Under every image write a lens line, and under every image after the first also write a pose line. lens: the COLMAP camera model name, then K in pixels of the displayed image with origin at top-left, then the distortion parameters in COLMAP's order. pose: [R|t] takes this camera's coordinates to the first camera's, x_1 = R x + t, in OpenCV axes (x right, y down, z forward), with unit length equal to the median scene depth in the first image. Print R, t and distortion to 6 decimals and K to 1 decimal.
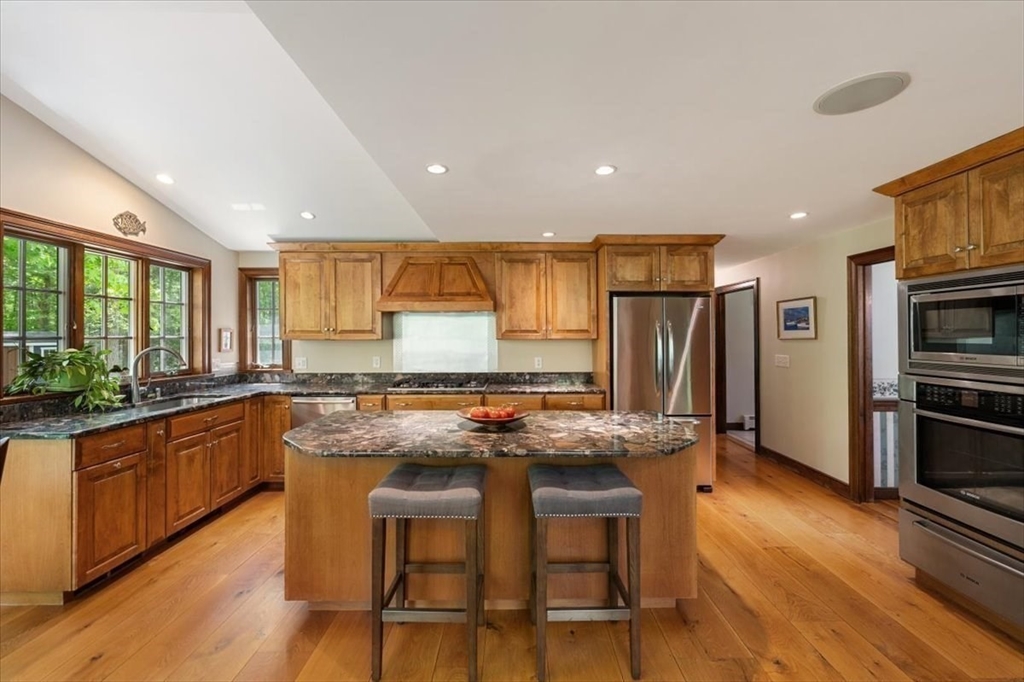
lens RADIAL K [[413.2, 0, 510.1], [0, 413.2, 334.3], [0, 0, 1]] dist [-0.001111, -0.000432]
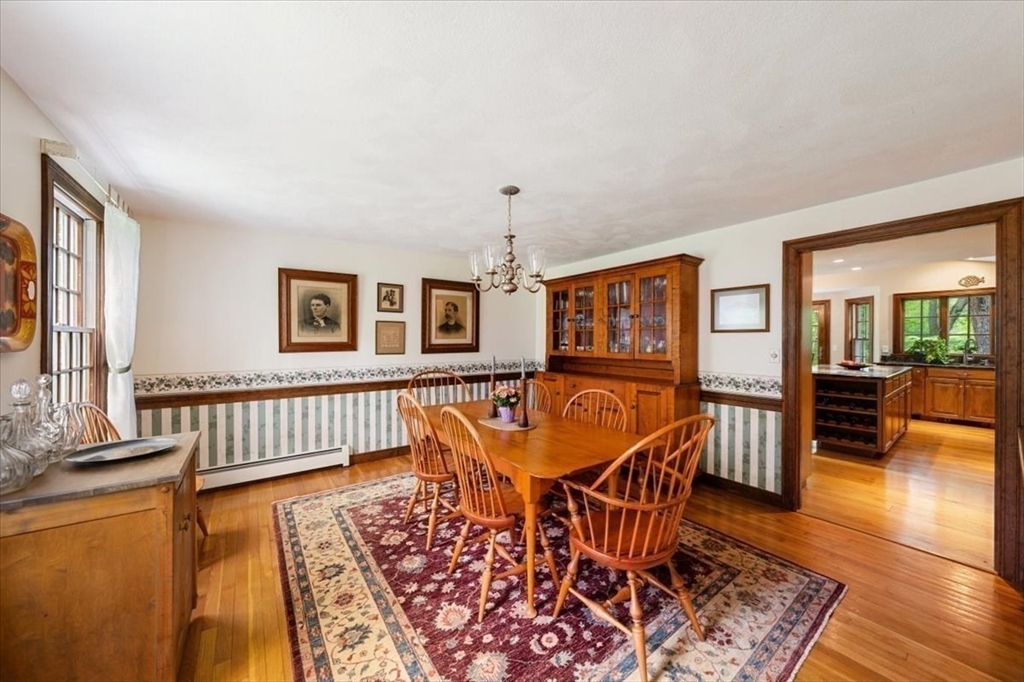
lens RADIAL K [[359.0, 0, 512.0], [0, 359.0, 341.0], [0, 0, 1]] dist [0.008233, -0.000065]
pose [[-0.806081, 0.001826, -0.591802, 1.971430], [0.001069, 0.999998, 0.001630, 0.034160], [0.591804, 0.000681, -0.806081, 1.044299]]
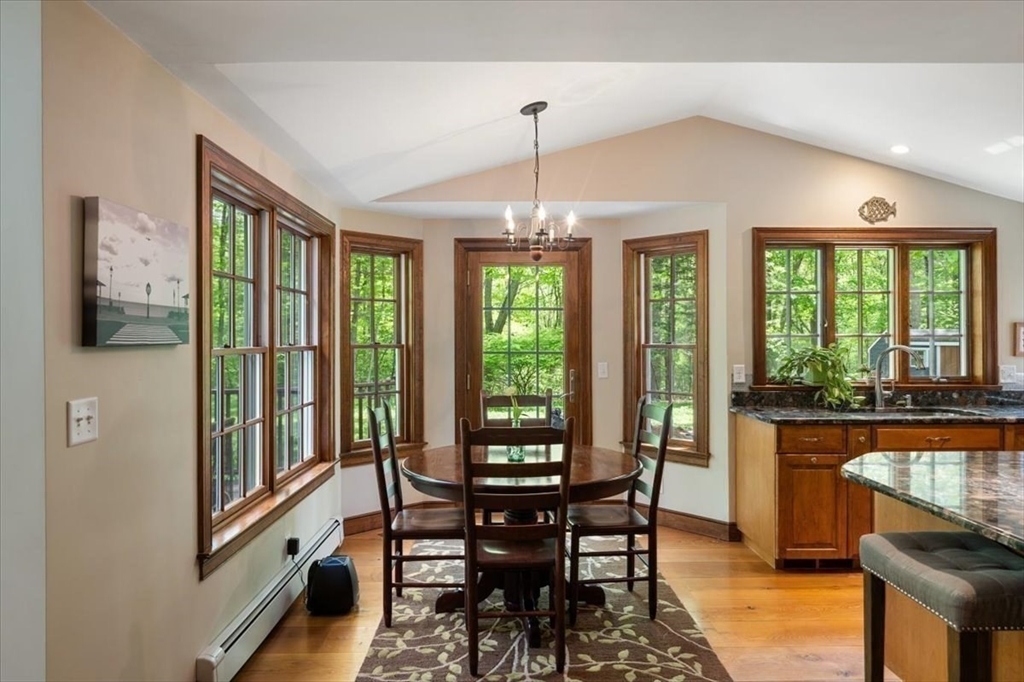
lens RADIAL K [[634.8, 0, 517.5], [0, 634.8, 335.5], [0, 0, 1]] dist [0.000638, 0.000360]
pose [[0.021582, 0.000151, -0.999767, 0.429040], [0.007045, 0.999975, 0.000303, 0.002512], [0.999742, -0.007050, 0.021580, 0.166292]]
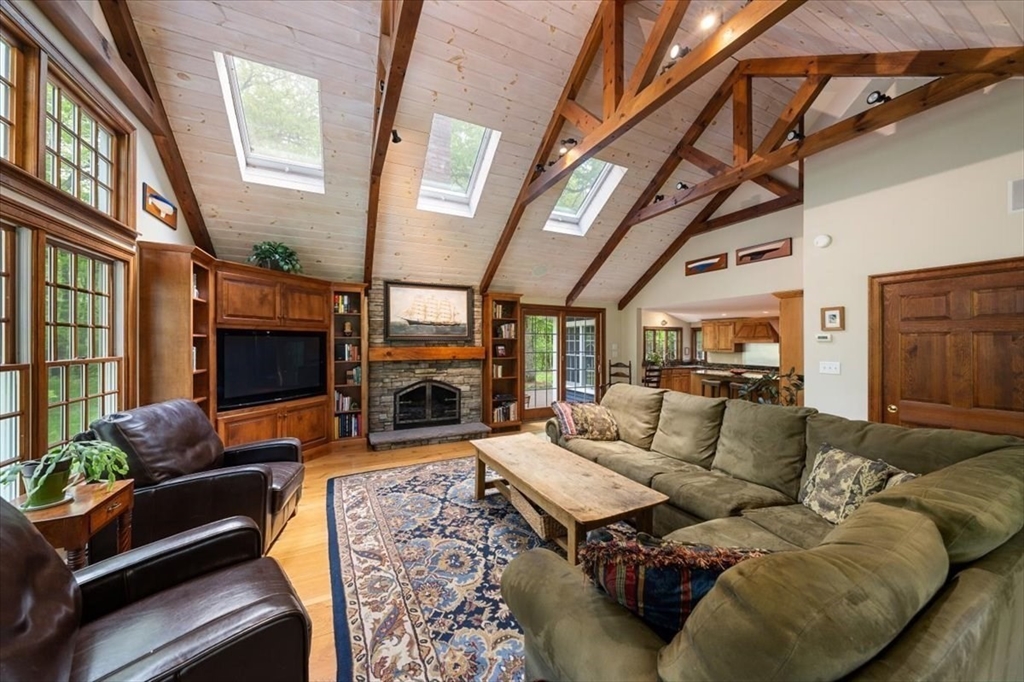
lens RADIAL K [[349.8, 0, 512.0], [0, 349.8, 341.0], [0, 0, 1]] dist [-0.000250, 0.000014]
pose [[0.435792, 0.000953, -0.900047, 1.490504], [-0.001742, 0.999998, 0.000215, -0.077991], [0.900046, 0.001474, 0.435793, -1.801977]]
